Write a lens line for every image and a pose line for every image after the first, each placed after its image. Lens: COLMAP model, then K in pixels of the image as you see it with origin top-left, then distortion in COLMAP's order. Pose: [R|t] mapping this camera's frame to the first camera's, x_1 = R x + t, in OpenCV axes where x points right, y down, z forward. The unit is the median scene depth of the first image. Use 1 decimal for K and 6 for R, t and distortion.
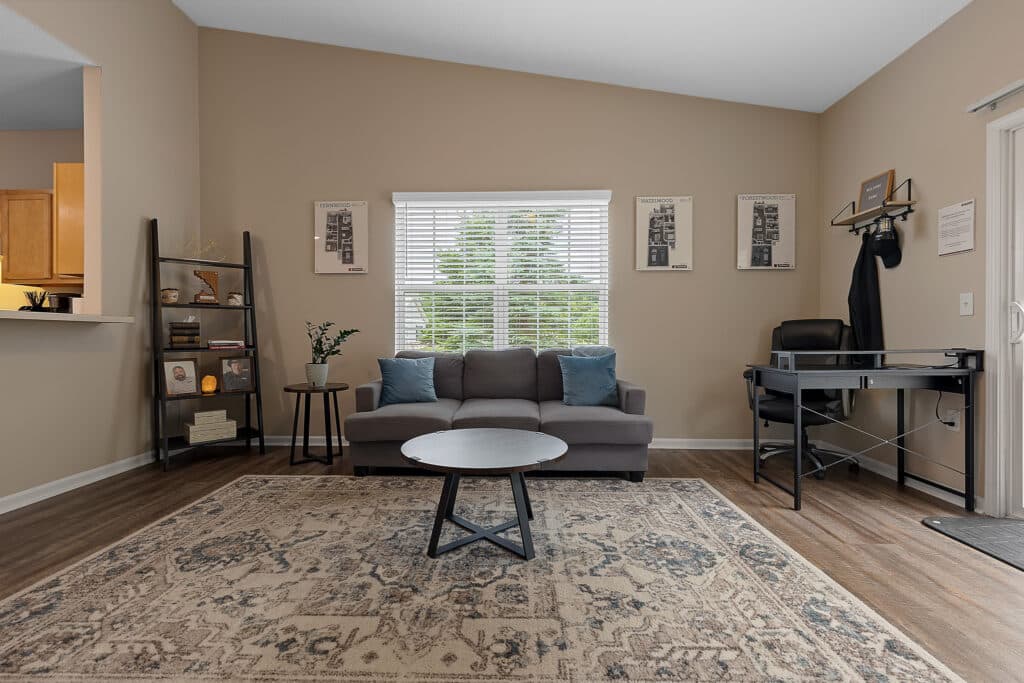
lens RADIAL K [[458.3, 0, 508.3], [0, 458.3, 338.0], [0, 0, 1]] dist [0.005313, -0.000922]
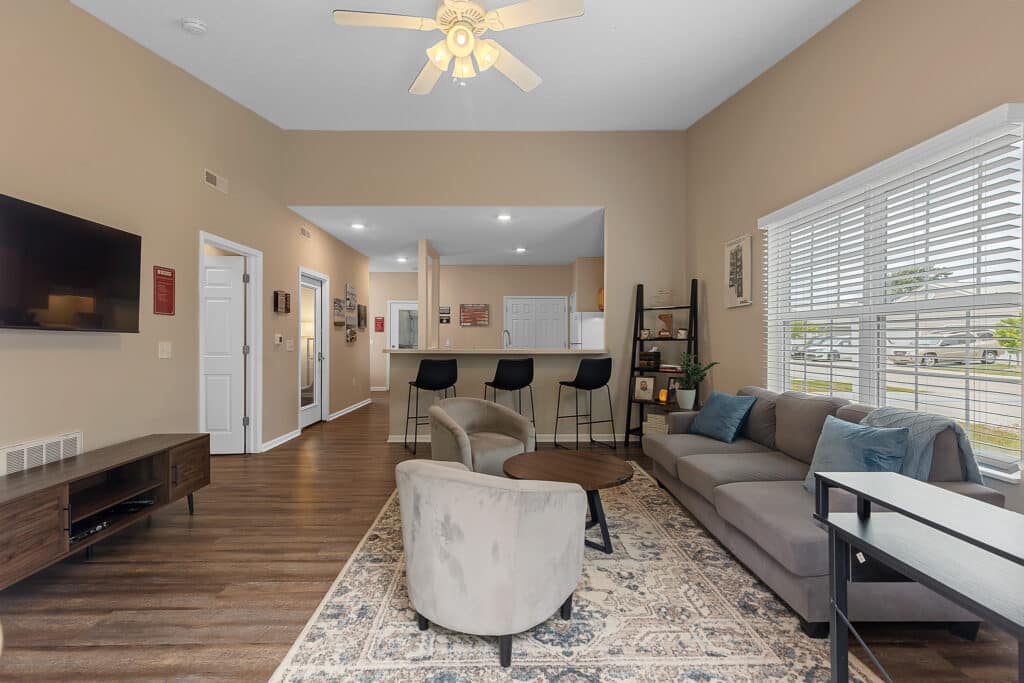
lens RADIAL K [[462.0, 0, 507.1], [0, 462.0, 340.7], [0, 0, 1]] dist [0.004814, -0.000483]
pose [[0.047807, 0.004512, -0.998846, 0.772758], [-0.002304, 0.999988, 0.004407, -0.075769], [0.998854, 0.002090, 0.047817, 0.485411]]
